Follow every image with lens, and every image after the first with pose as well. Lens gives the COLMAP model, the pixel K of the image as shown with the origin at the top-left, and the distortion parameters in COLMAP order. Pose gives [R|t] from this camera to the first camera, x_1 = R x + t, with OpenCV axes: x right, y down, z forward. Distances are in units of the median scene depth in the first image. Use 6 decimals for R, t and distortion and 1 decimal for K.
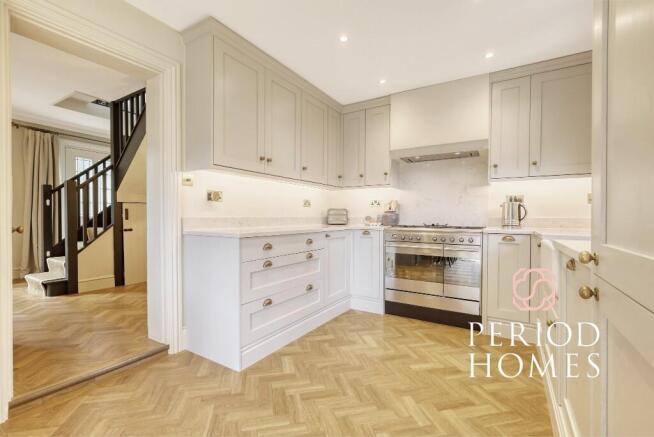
lens RADIAL K [[285.1, 0, 327.0], [0, 285.1, 218.5], [0, 0, 1]] dist [0.001954, 0.000245]
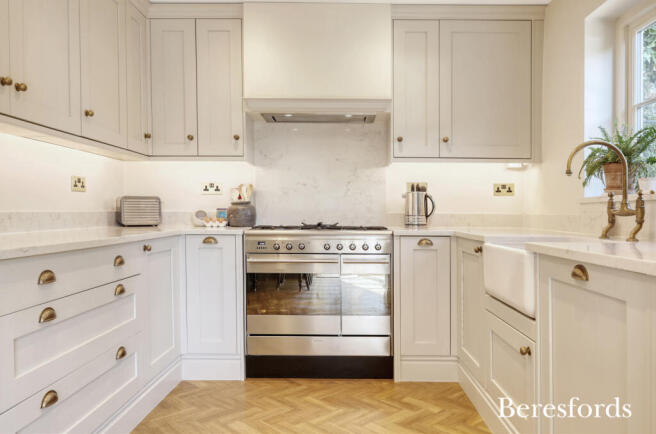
lens RADIAL K [[477.5, 0, 328.0], [0, 477.5, 217.0], [0, 0, 1]] dist [0.006847, 0.002426]
pose [[0.858655, -0.004639, 0.512534, -0.153941], [0.001329, 0.999976, 0.006825, -0.001670], [-0.512553, -0.005179, 0.858640, 0.079179]]
